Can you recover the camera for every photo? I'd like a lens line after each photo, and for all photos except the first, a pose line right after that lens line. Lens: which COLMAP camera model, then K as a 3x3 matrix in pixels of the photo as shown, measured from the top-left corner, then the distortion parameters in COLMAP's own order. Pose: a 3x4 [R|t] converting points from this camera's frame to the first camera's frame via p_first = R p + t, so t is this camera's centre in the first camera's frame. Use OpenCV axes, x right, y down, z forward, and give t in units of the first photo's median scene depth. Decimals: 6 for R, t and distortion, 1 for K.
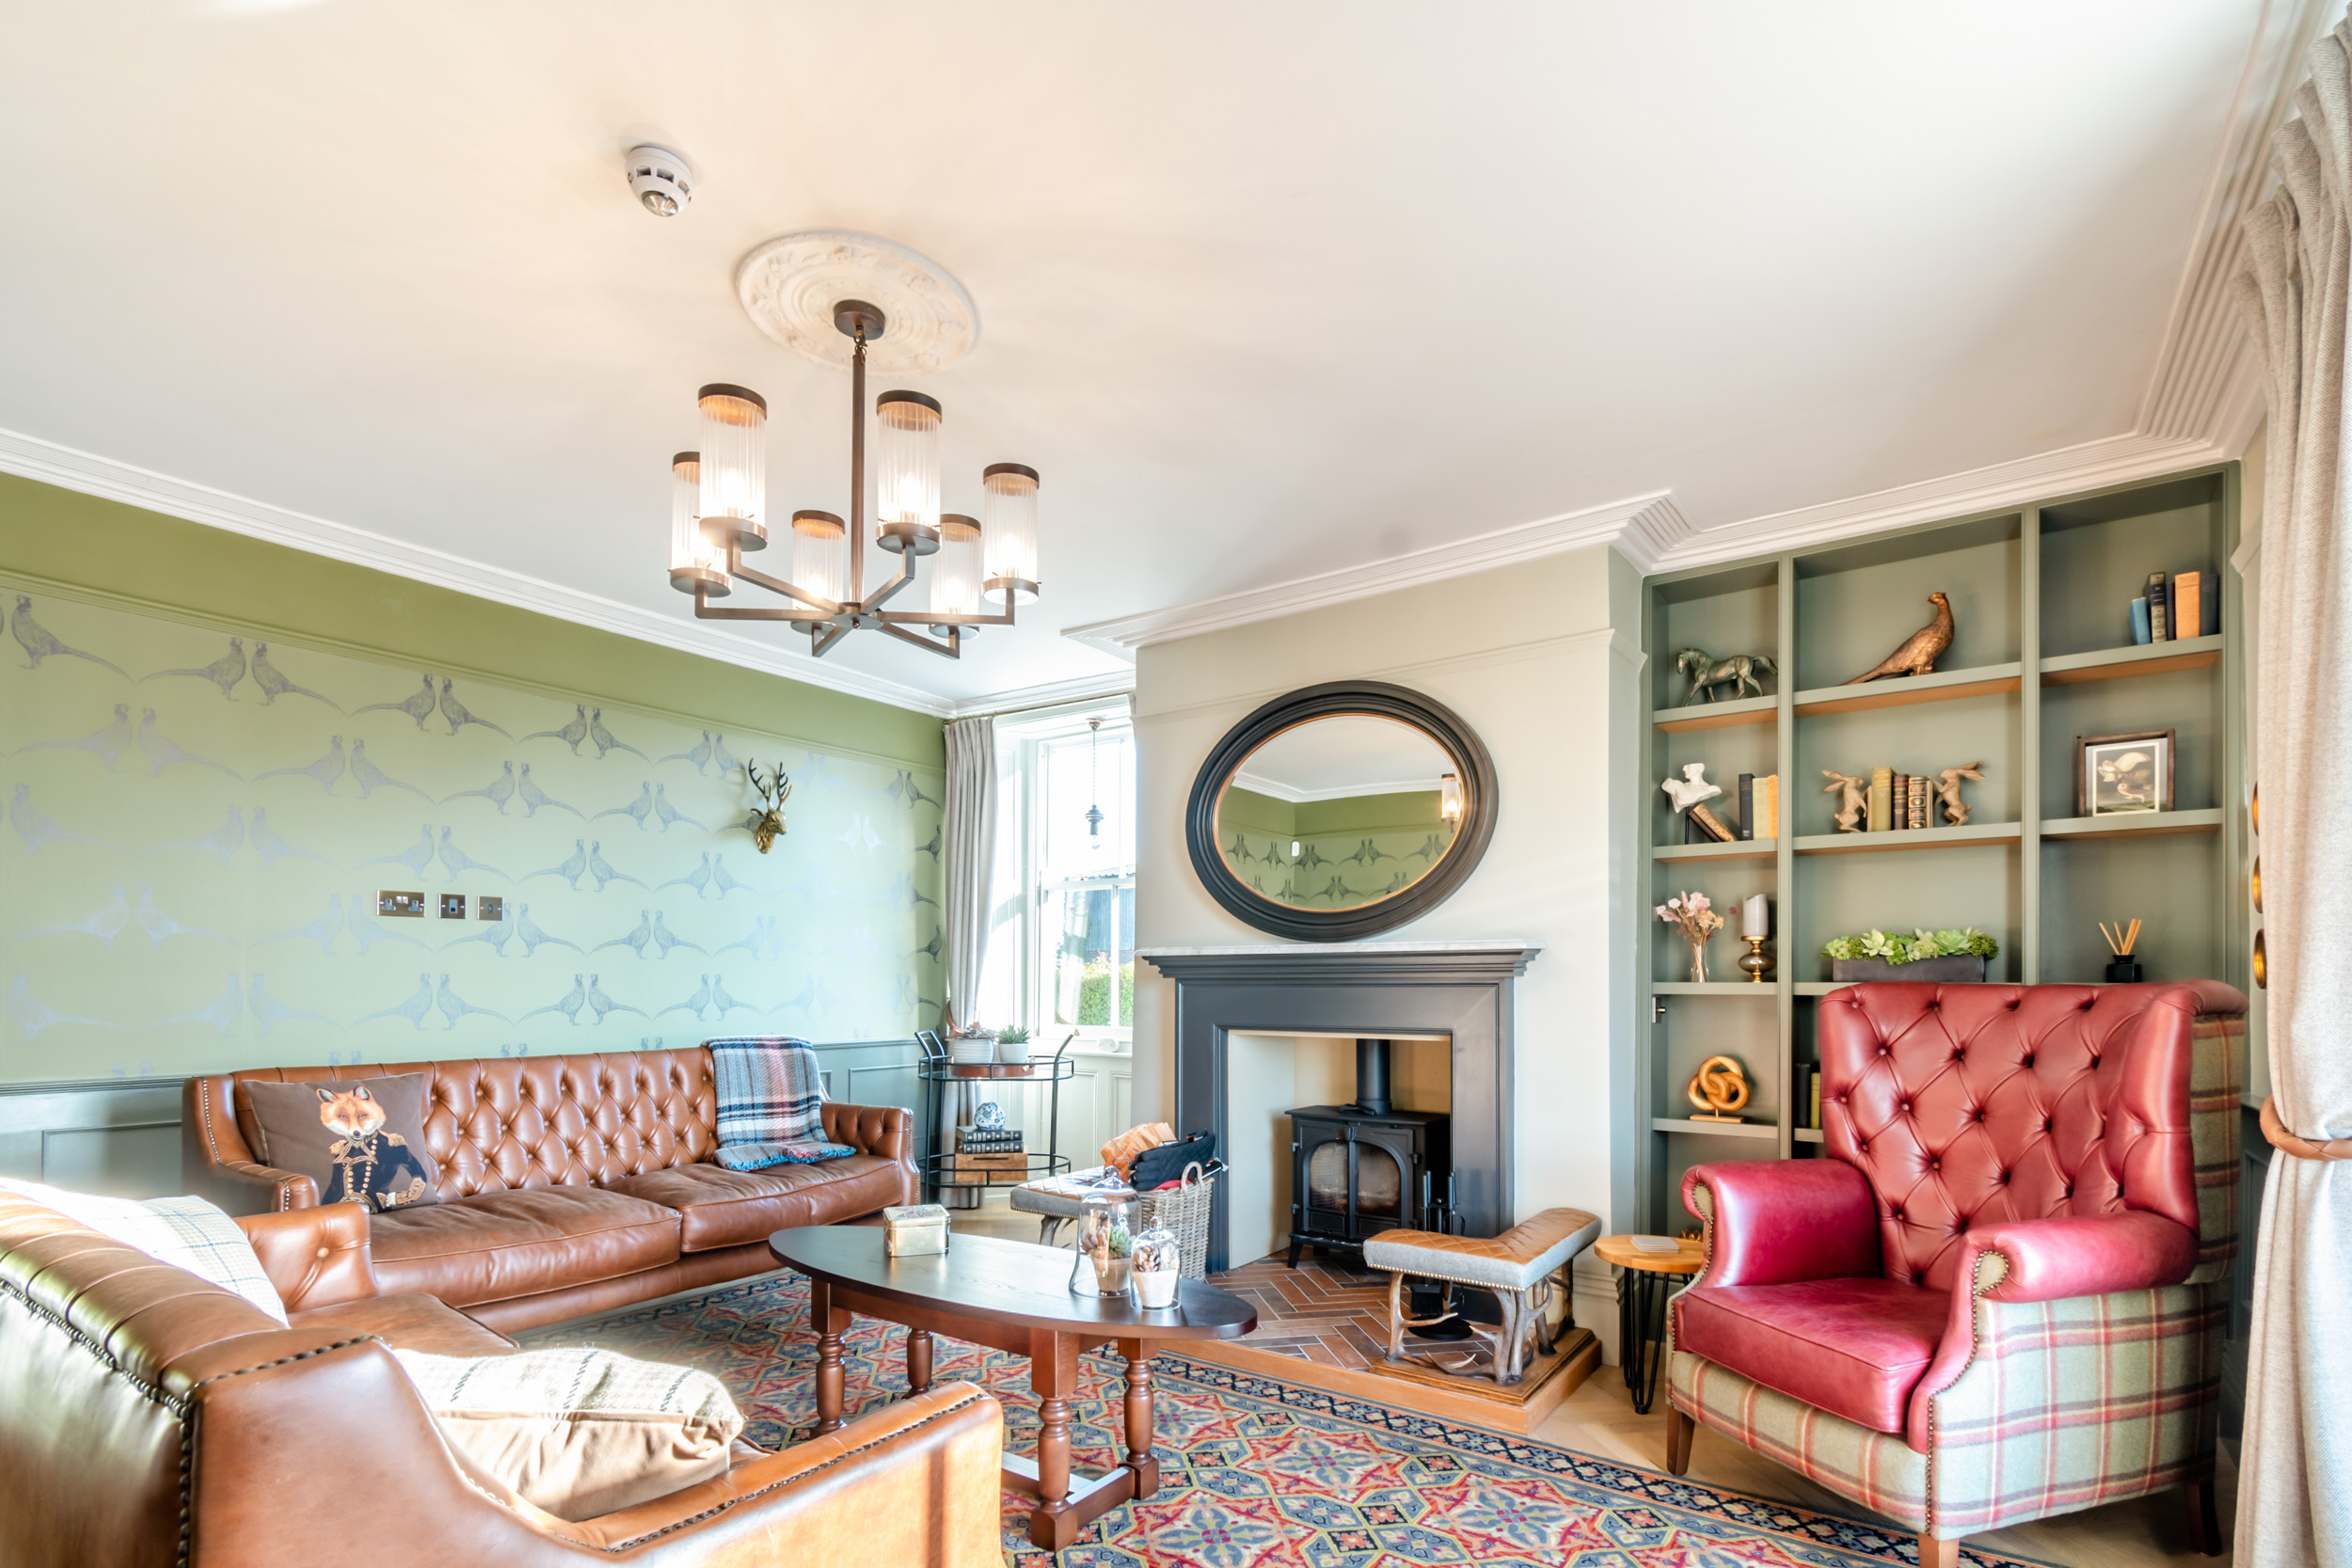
lens RADIAL K [[1094.2, 0, 1176.1], [0, 1094.2, 972.3], [0, 0, 1]] dist [-0.001054, 0.000118]
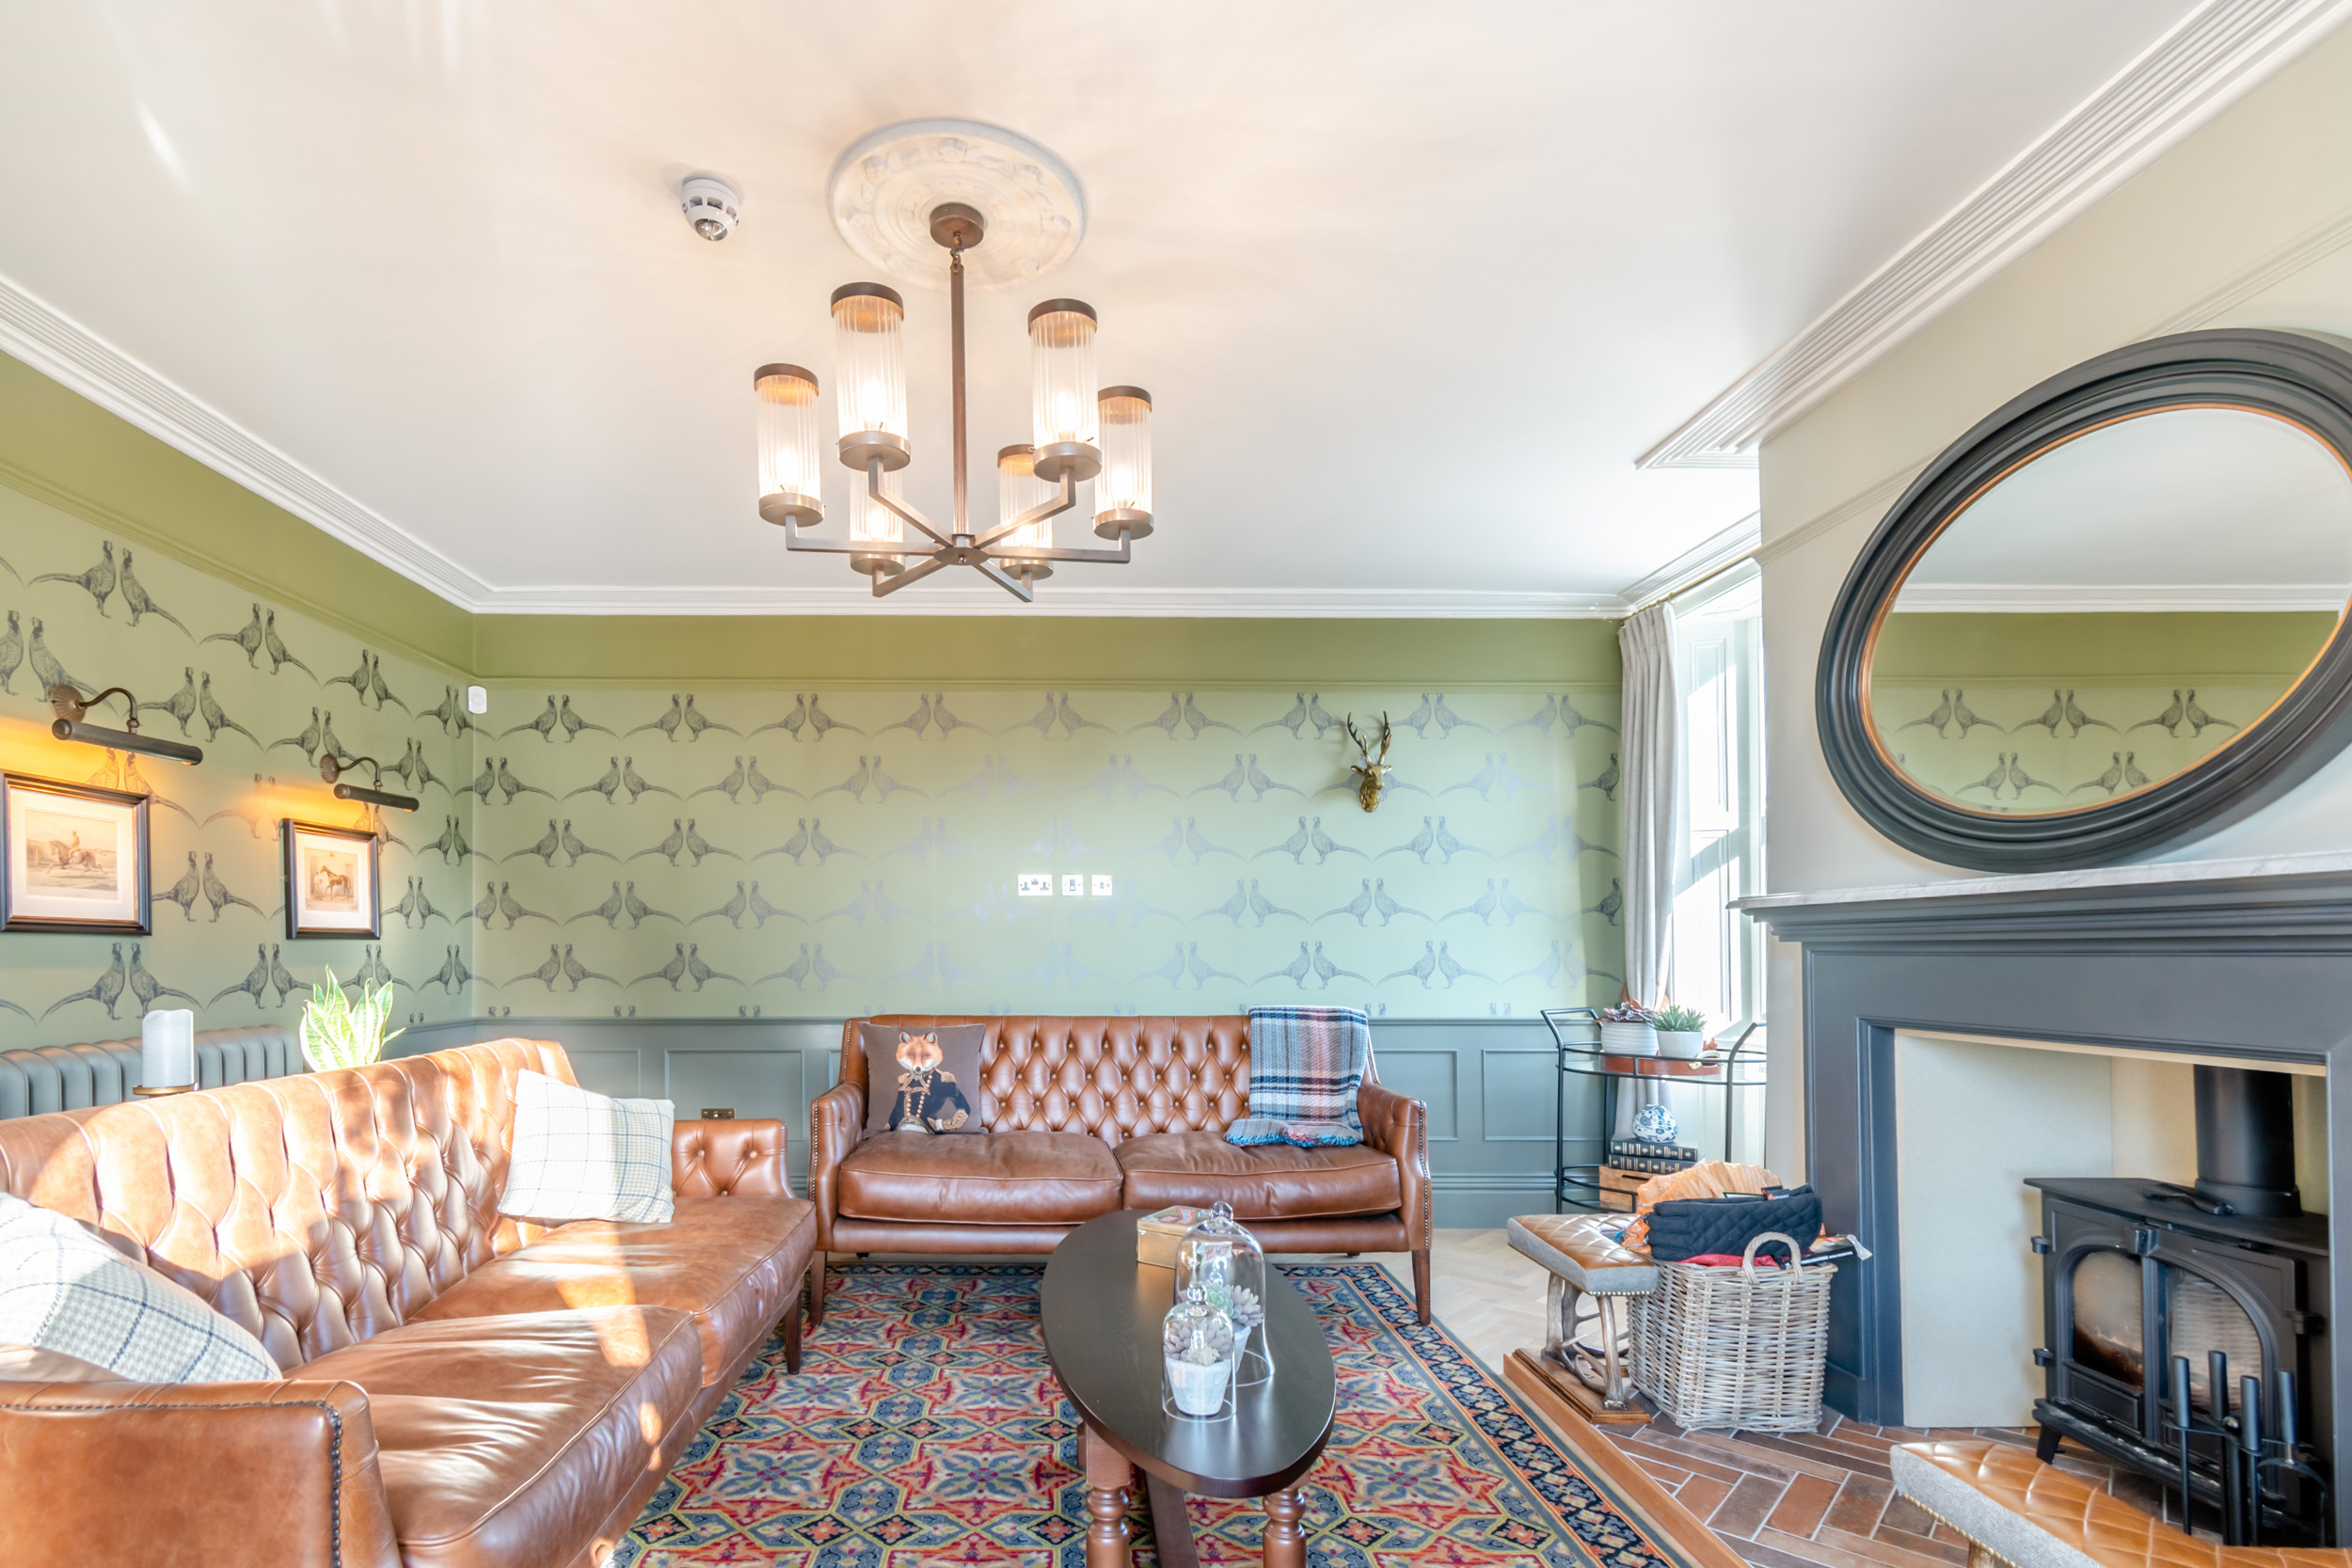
lens RADIAL K [[1112.2, 0, 1175.8], [0, 1112.2, 949.3], [0, 0, 1]] dist [-0.000657, 0.000267]
pose [[0.588432, -0.001763, -0.808545, 0.329952], [0.007623, 0.999965, 0.003368, 0.004789], [0.808511, -0.008145, 0.588425, 0.342242]]
